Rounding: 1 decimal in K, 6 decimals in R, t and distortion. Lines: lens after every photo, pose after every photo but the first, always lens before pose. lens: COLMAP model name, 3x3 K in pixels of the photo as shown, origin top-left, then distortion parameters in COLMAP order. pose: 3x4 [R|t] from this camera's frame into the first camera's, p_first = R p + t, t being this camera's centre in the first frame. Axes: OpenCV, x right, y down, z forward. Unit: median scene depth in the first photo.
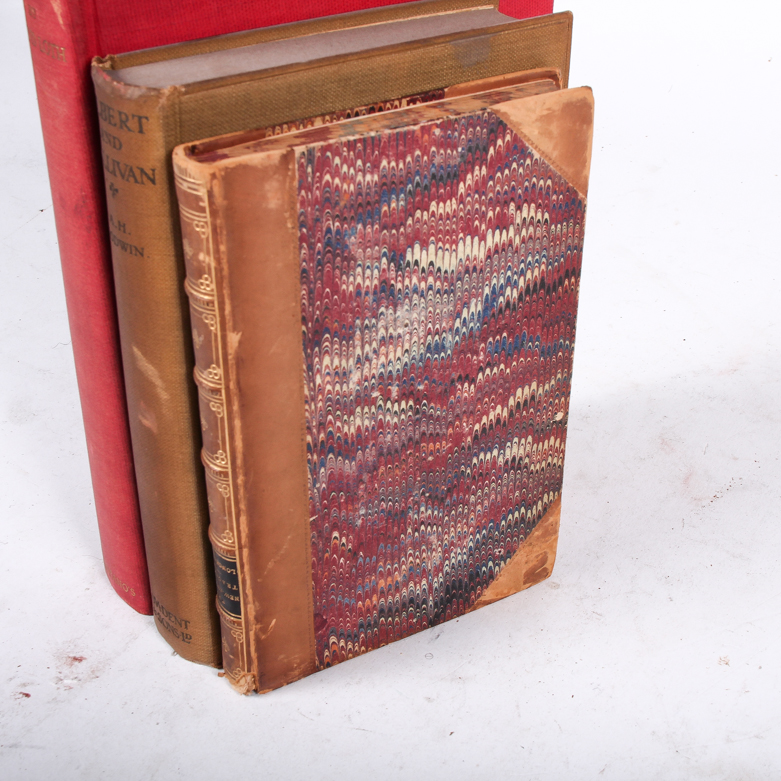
lens RADIAL K [[1338.5, 0, 388.4], [0, 1338.5, 392.6], [0, 0, 1]] dist [-0.080556, 0.000000]
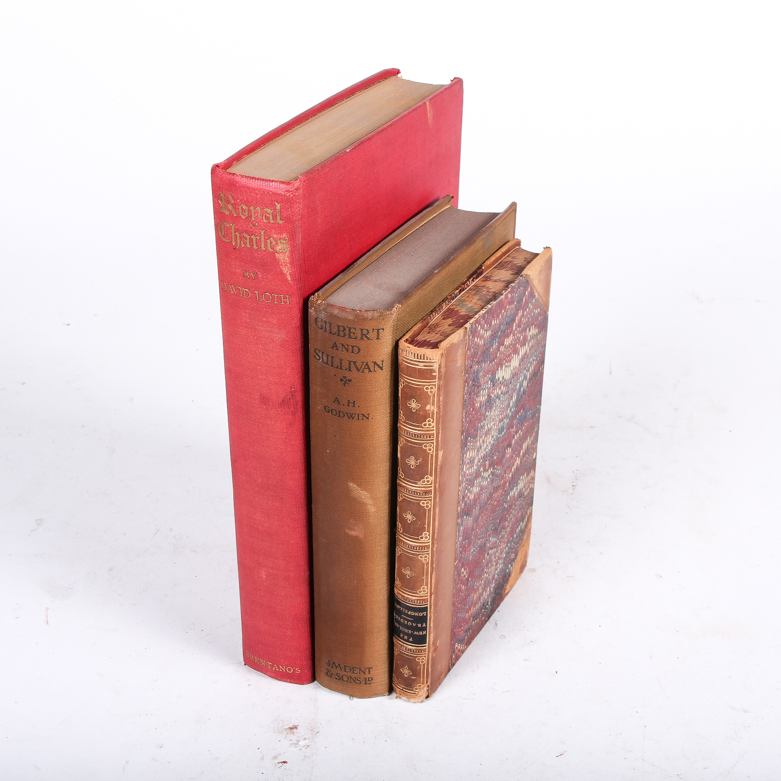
lens RADIAL K [[1338.5, 0, 392.9], [0, 1338.5, 388.8], [0, 0, 1]] dist [-0.080556, 0.000000]
pose [[0.845084, -0.250798, 0.472158, -0.803995], [0.275542, 0.961132, 0.017354, -0.143258], [-0.458159, 0.115434, 0.881343, -0.313759]]
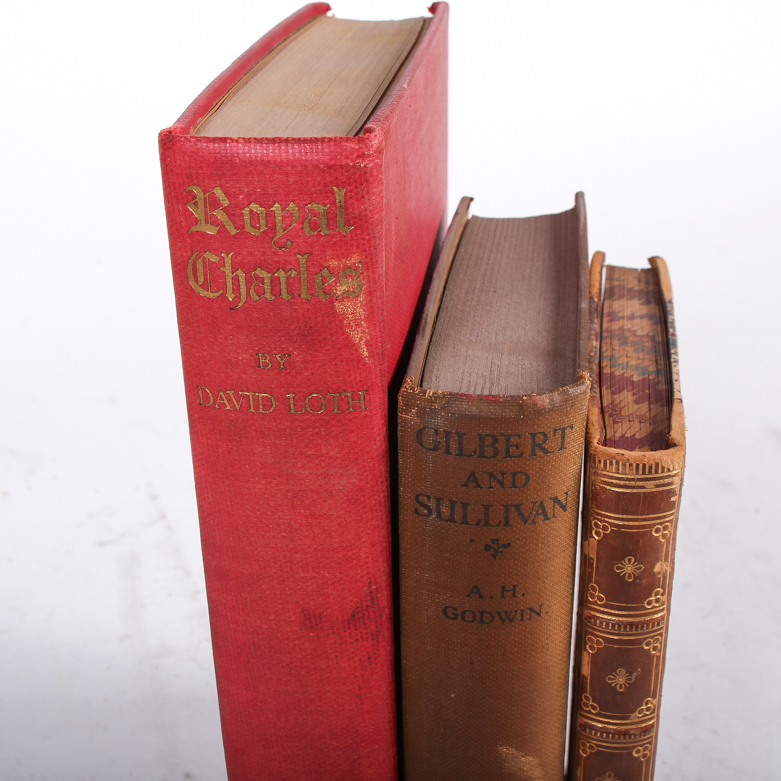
lens RADIAL K [[1338.5, 0, 389.8], [0, 1338.5, 389.4], [0, 0, 1]] dist [-0.080556, 0.000000]
pose [[0.622801, -0.332238, 0.708334, -0.666959], [0.435240, 0.899461, 0.039201, -0.260364], [-0.650142, 0.283881, 0.704788, 0.470543]]
